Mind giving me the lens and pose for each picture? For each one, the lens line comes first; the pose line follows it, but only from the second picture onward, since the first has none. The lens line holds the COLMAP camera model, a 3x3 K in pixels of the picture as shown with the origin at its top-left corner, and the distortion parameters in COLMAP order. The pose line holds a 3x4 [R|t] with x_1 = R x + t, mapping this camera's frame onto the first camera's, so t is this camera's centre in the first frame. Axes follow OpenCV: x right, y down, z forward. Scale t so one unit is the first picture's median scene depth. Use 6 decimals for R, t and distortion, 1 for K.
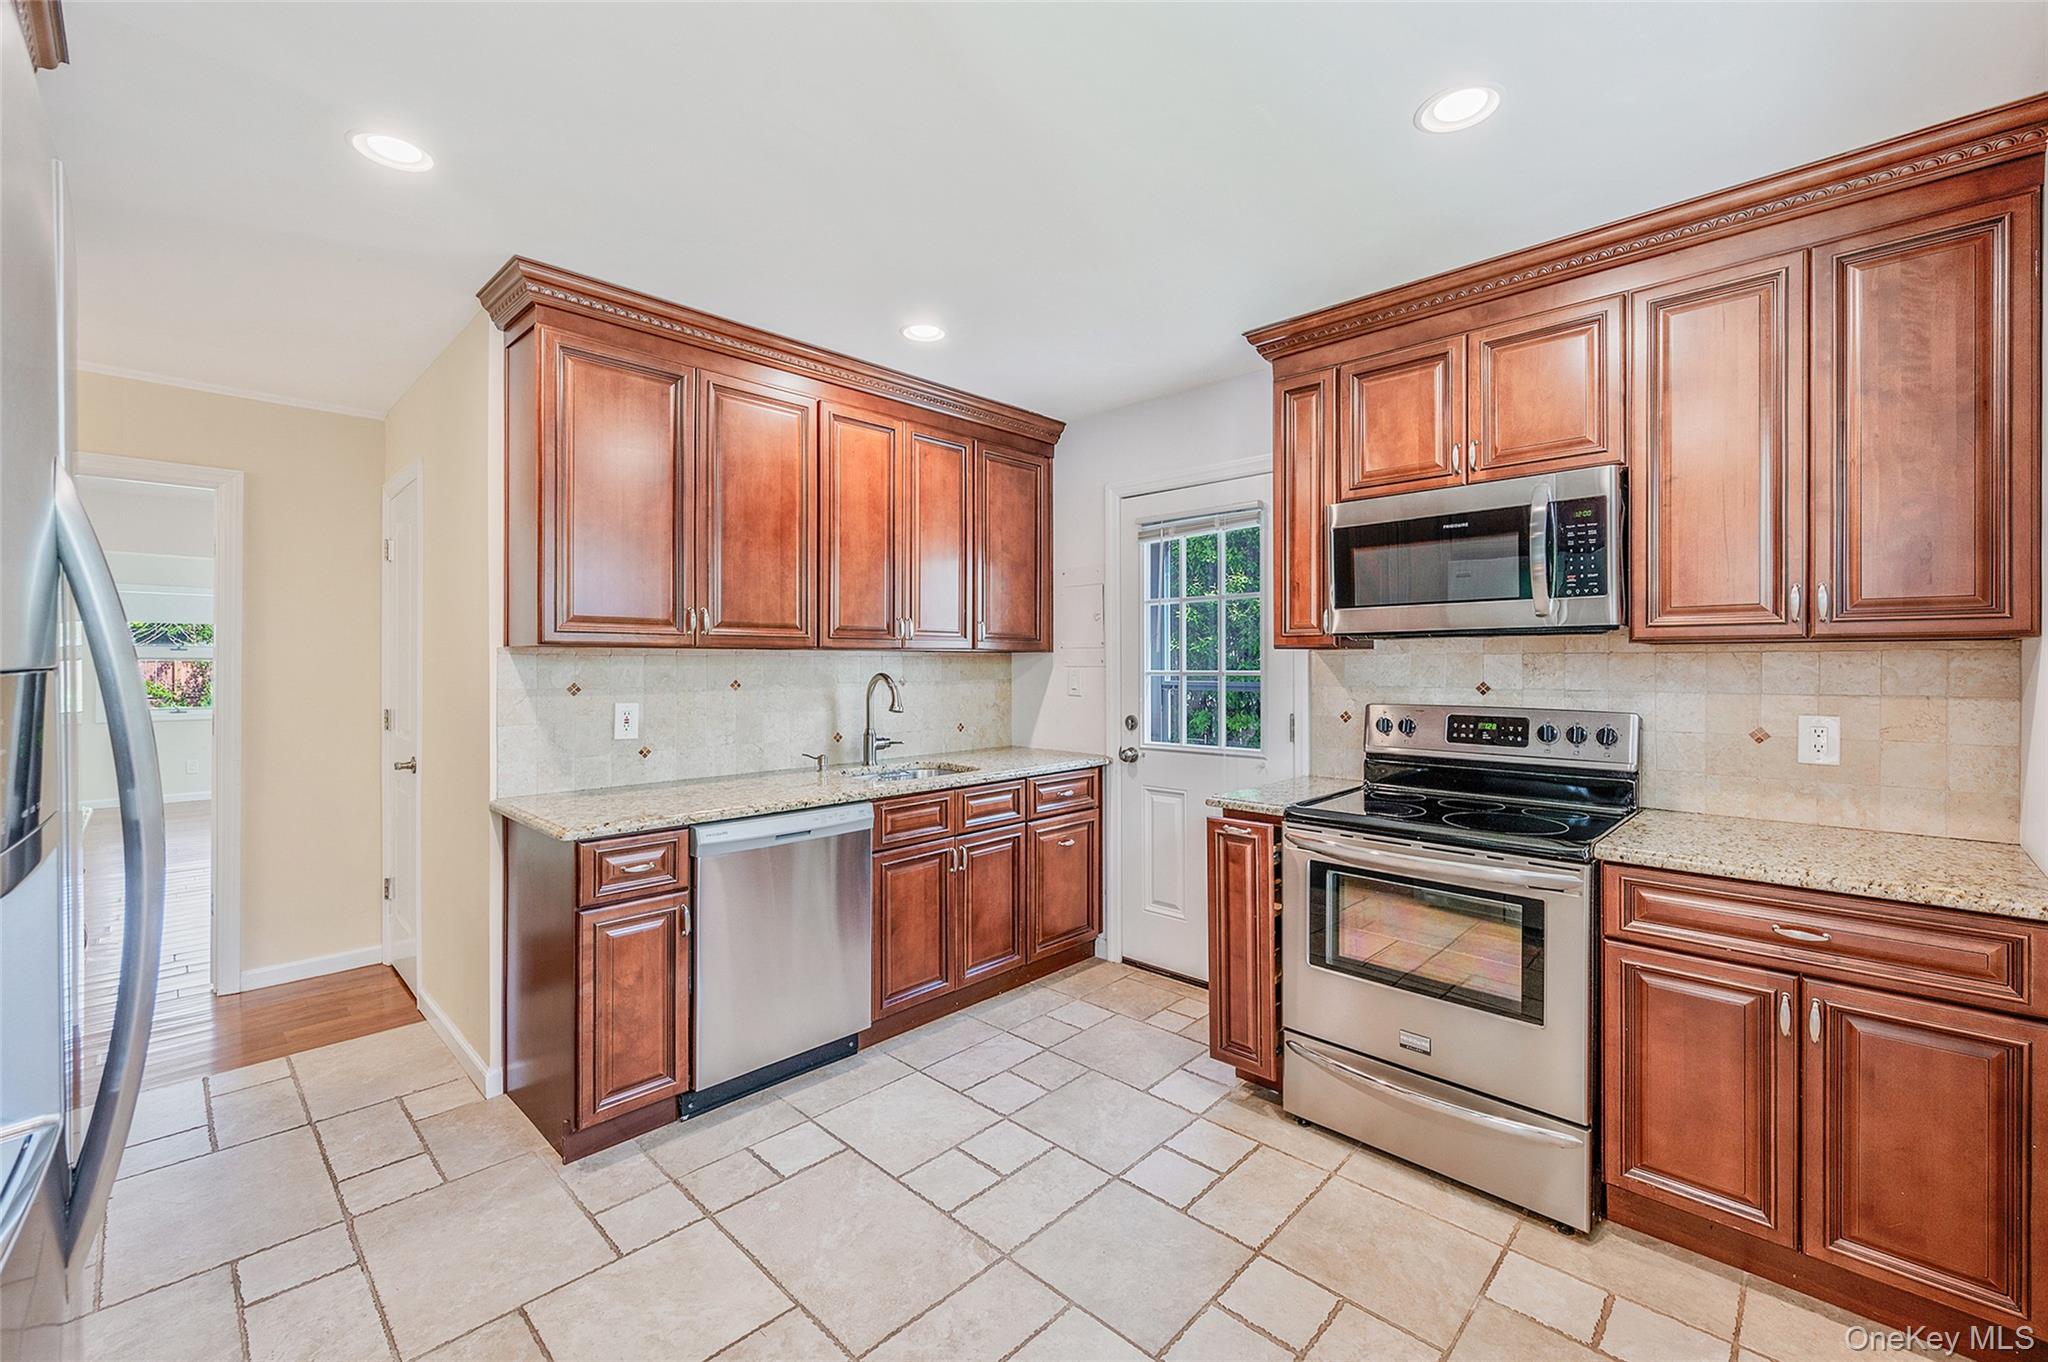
lens RADIAL K [[857.5, 0, 1024.0], [0, 857.5, 681.0], [0, 0, 1]] dist [-0.000260, 0.000128]
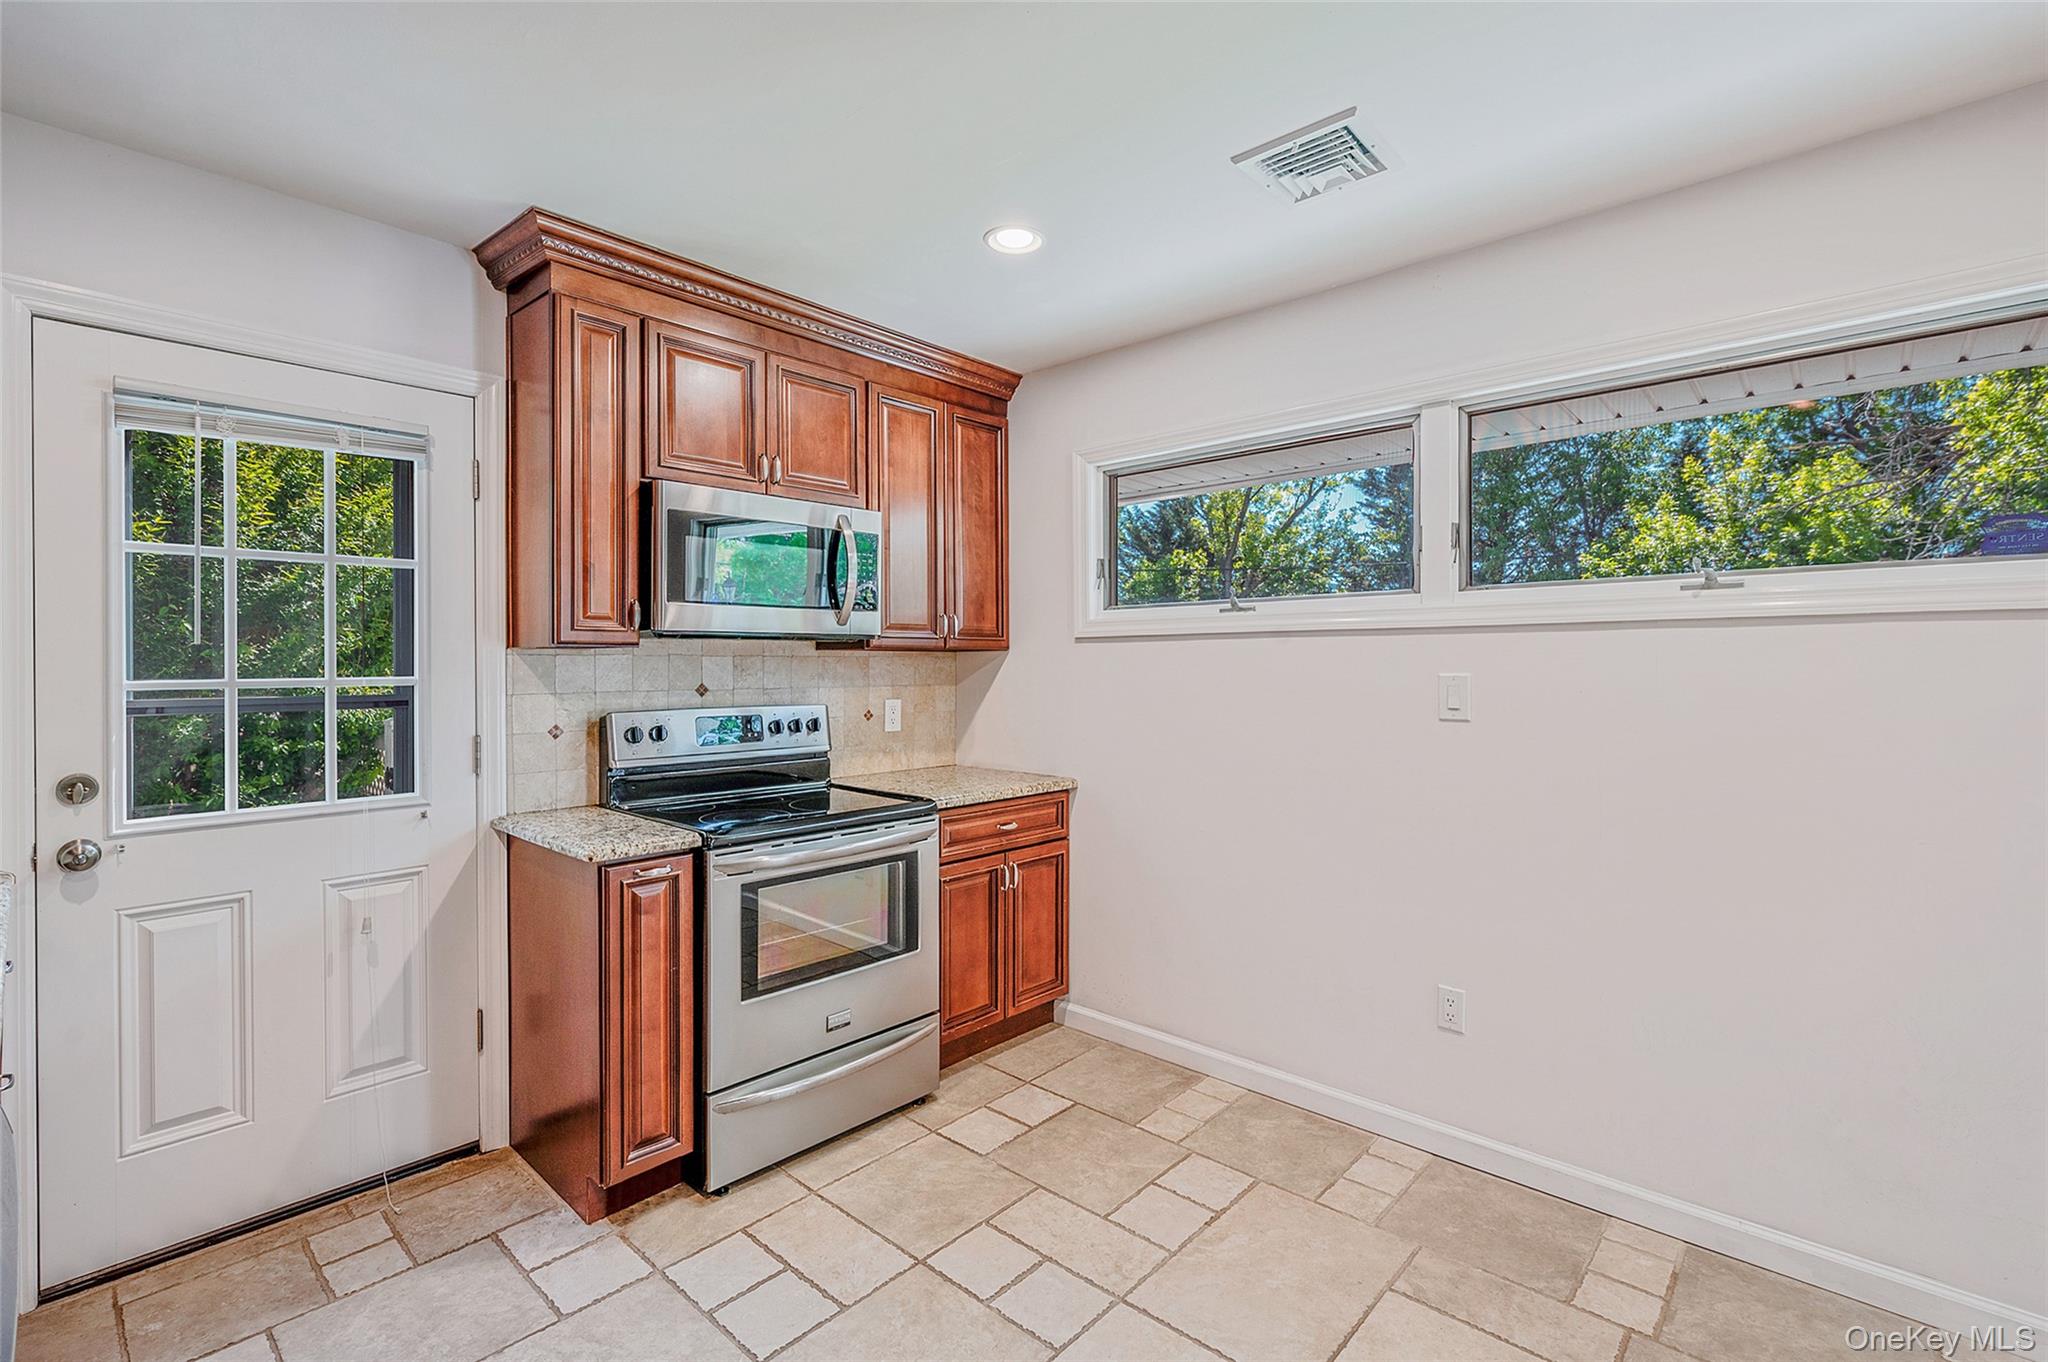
lens RADIAL K [[927.5, 0, 1024.0], [0, 927.5, 681.0], [0, 0, 1]] dist [0.028548, -0.000058]
pose [[-0.028225, -0.019935, 0.999403, -0.654383], [0.019170, 0.999606, 0.020480, -0.019631], [-0.999418, 0.019736, -0.027832, 0.734893]]
